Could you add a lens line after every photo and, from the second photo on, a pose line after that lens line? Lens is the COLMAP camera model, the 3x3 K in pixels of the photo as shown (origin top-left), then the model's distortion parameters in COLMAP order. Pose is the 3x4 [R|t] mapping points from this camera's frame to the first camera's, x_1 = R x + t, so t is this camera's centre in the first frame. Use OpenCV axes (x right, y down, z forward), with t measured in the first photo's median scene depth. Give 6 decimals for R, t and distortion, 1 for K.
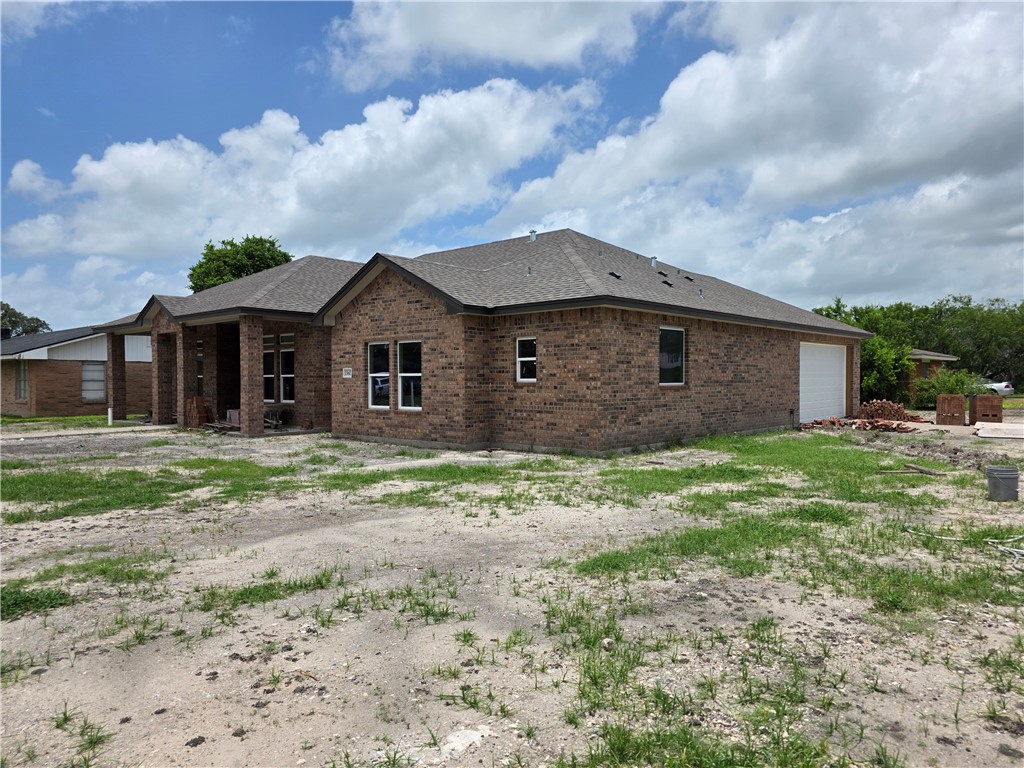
lens RADIAL K [[685.8, 0, 512.0], [0, 685.8, 384.0], [0, 0, 1]] dist [0.000614, -0.000050]
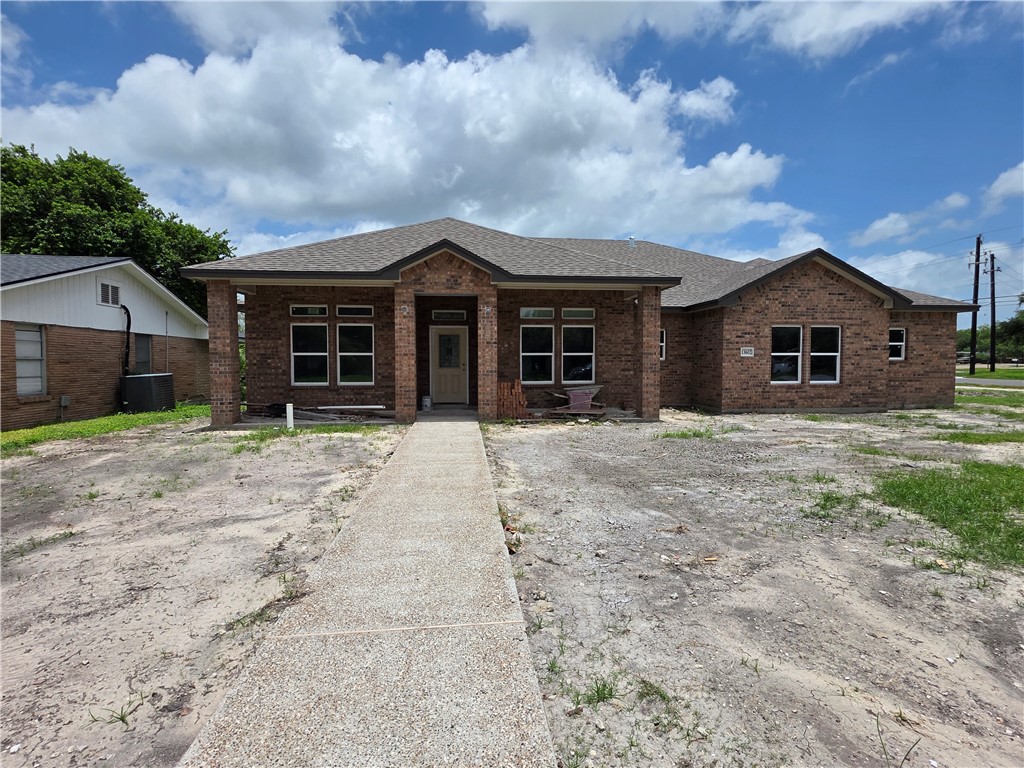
lens RADIAL K [[549.6, 0, 512.0], [0, 549.6, 384.0], [0, 0, 1]] dist [-0.002024, -0.000590]
pose [[0.673292, -0.031991, 0.738685, -1.209894], [0.005197, 0.999244, 0.038538, -0.001197], [-0.739359, -0.022108, 0.672949, 0.743125]]
